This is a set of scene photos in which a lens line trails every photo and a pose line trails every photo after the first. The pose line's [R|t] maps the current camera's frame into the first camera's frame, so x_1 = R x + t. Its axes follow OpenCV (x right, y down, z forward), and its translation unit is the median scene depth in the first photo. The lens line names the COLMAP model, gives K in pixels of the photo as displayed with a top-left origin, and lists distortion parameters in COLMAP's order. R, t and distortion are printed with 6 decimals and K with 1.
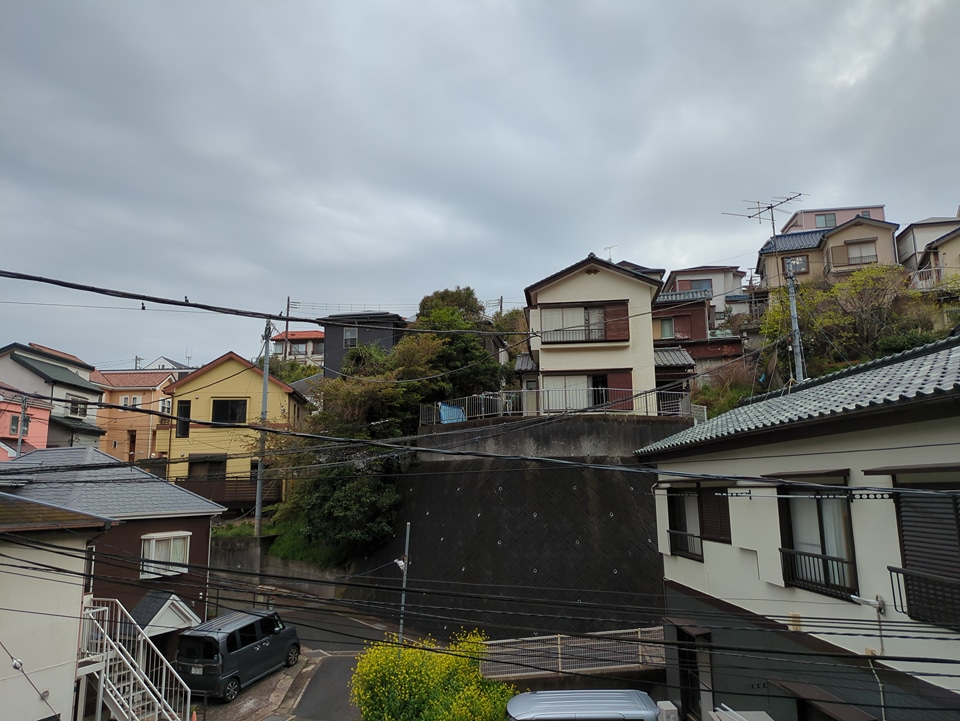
lens RADIAL K [[706.9, 0, 474.0], [0, 706.9, 355.7], [0, 0, 1]] dist [0.091278, -0.078552]
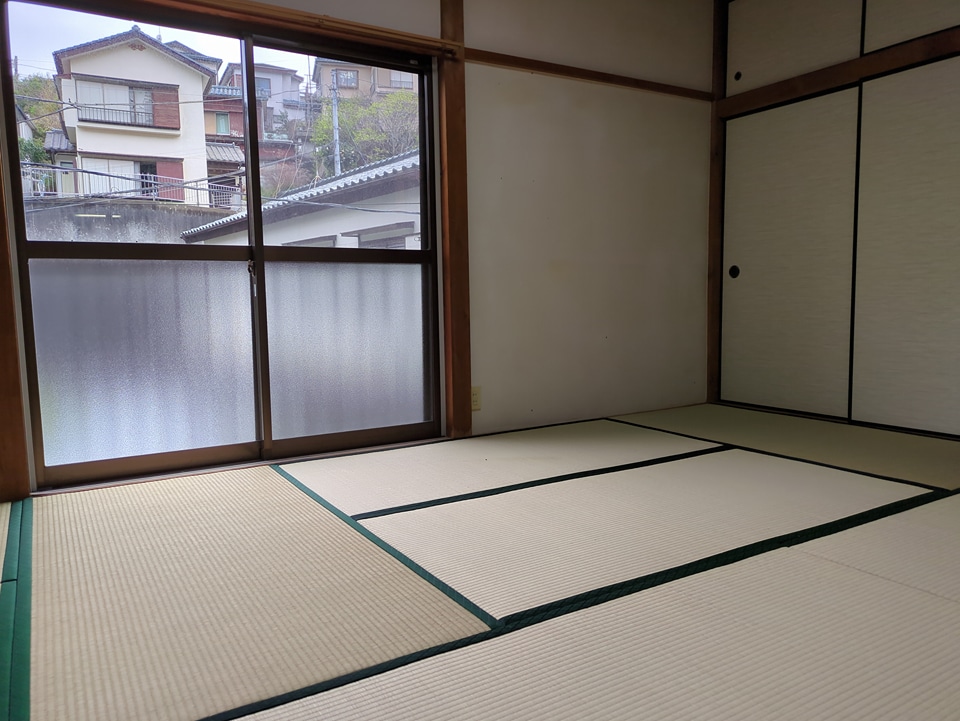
lens RADIAL K [[706.9, 0, 474.0], [0, 706.9, 355.7], [0, 0, 1]] dist [0.091278, -0.078552]
pose [[0.831071, -0.051842, 0.553745, -0.012948], [-0.094911, 0.967822, 0.233051, 0.010355], [-0.548008, -0.246238, 0.799408, -0.101914]]
